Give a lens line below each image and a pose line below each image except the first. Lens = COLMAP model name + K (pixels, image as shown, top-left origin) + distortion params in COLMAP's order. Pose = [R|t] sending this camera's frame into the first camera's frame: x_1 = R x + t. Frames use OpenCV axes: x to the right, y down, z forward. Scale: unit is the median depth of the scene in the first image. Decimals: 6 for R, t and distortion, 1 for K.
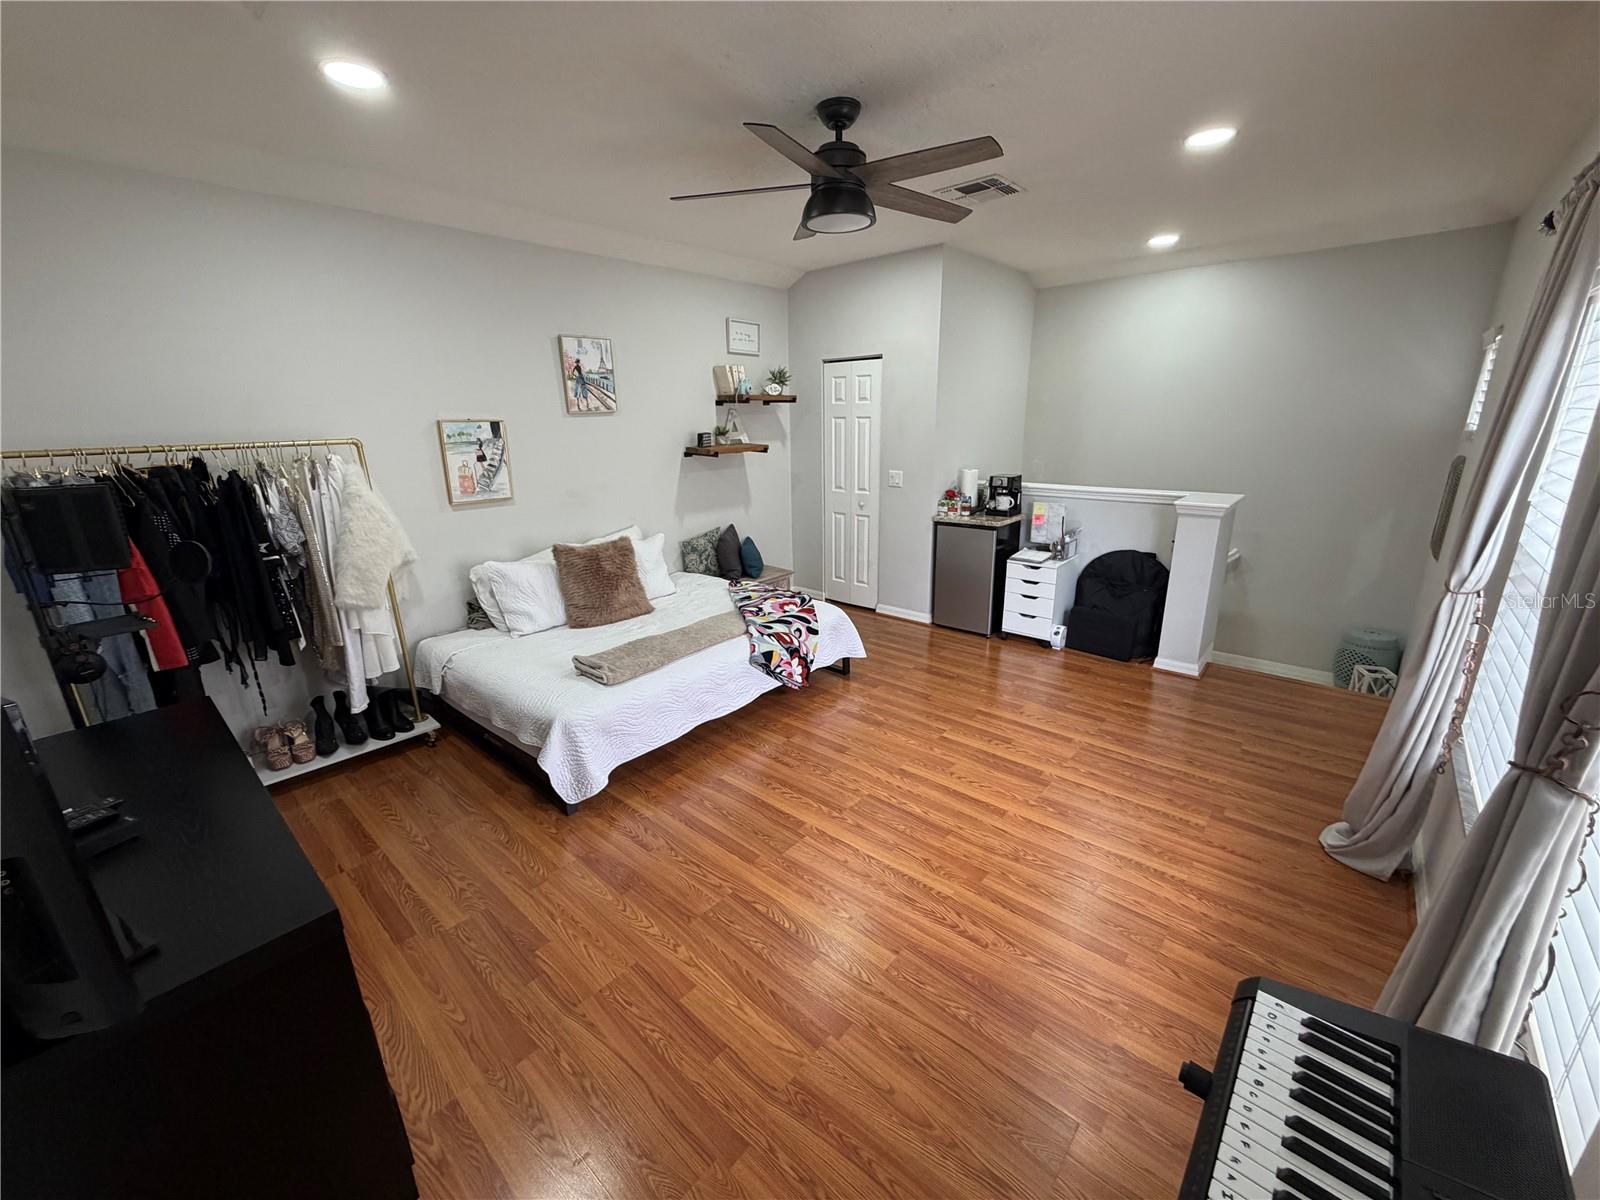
lens RADIAL K [[638.1, 0, 796.7], [0, 638.1, 601.7], [0, 0, 1]] dist [0.000734, 0.000138]
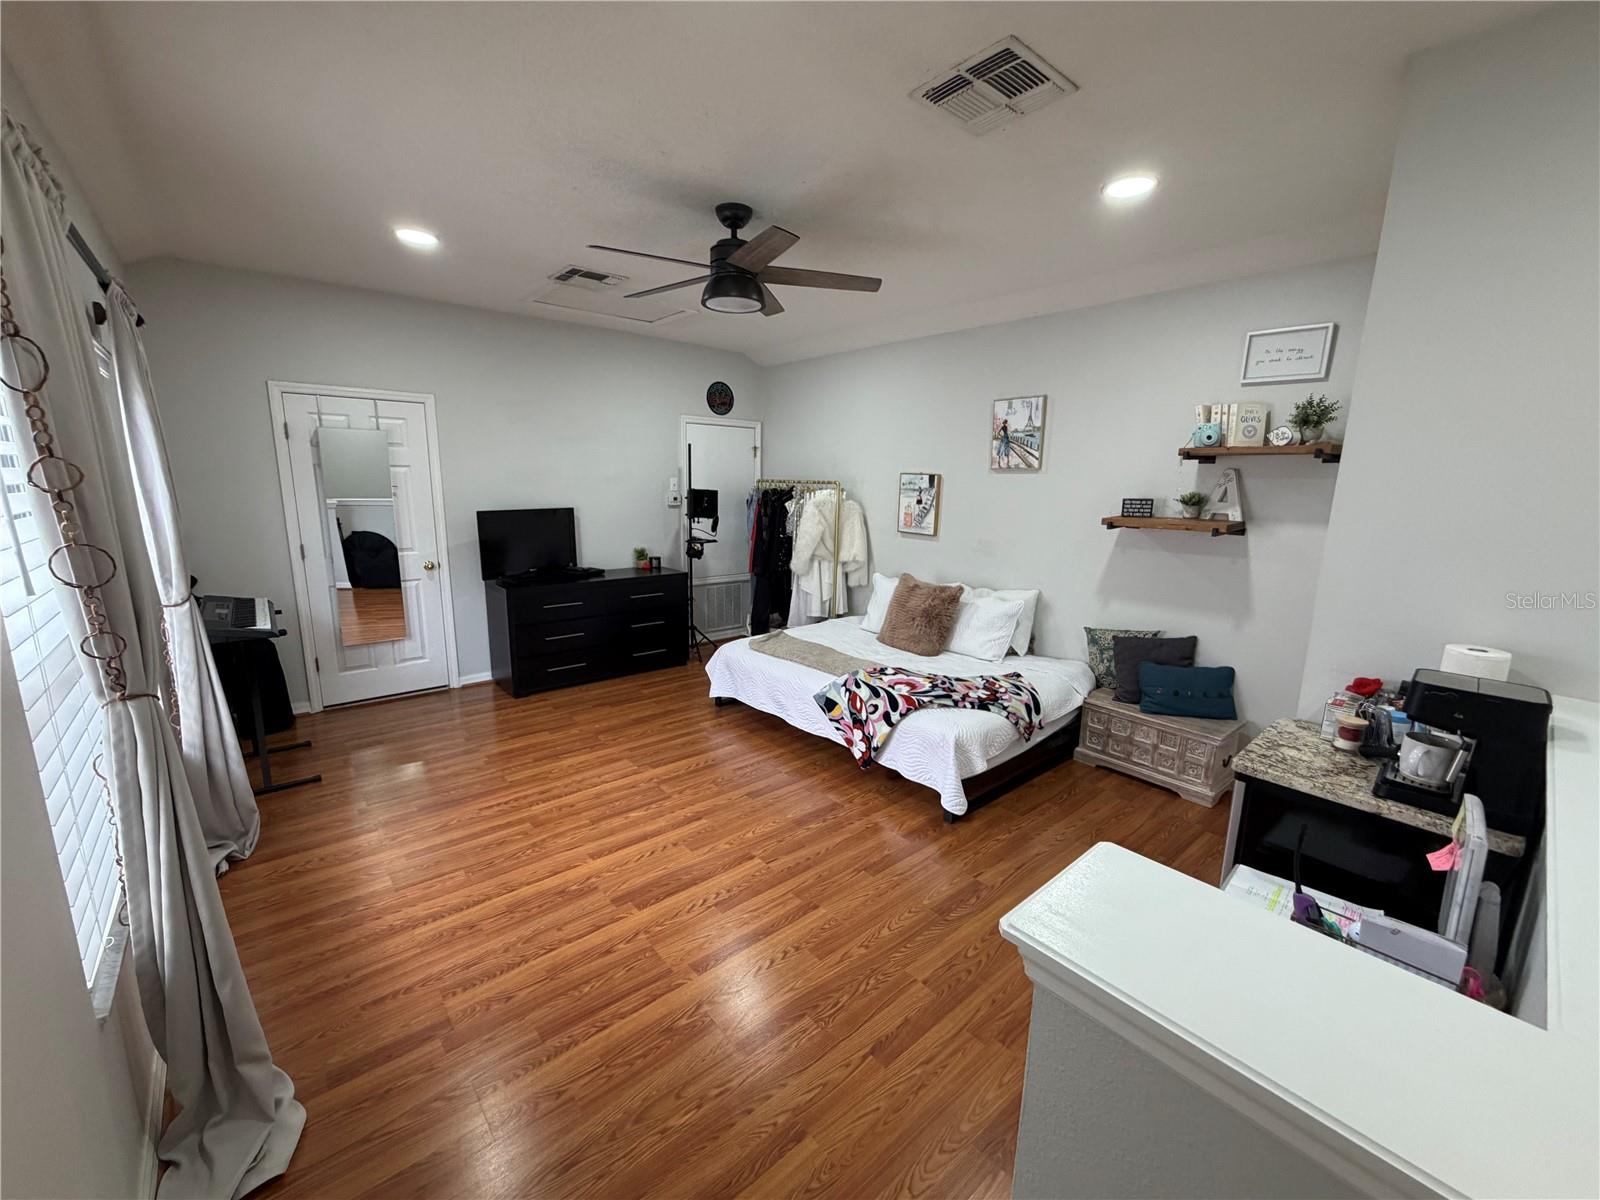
lens RADIAL K [[638.1, 0, 796.7], [0, 638.1, 601.7], [0, 0, 1]] dist [0.000734, 0.000138]
pose [[-0.137106, 0.208788, -0.968303, 0.849133], [-0.297435, 0.923747, 0.241296, -0.273343], [0.944846, 0.321090, -0.064550, 0.901175]]
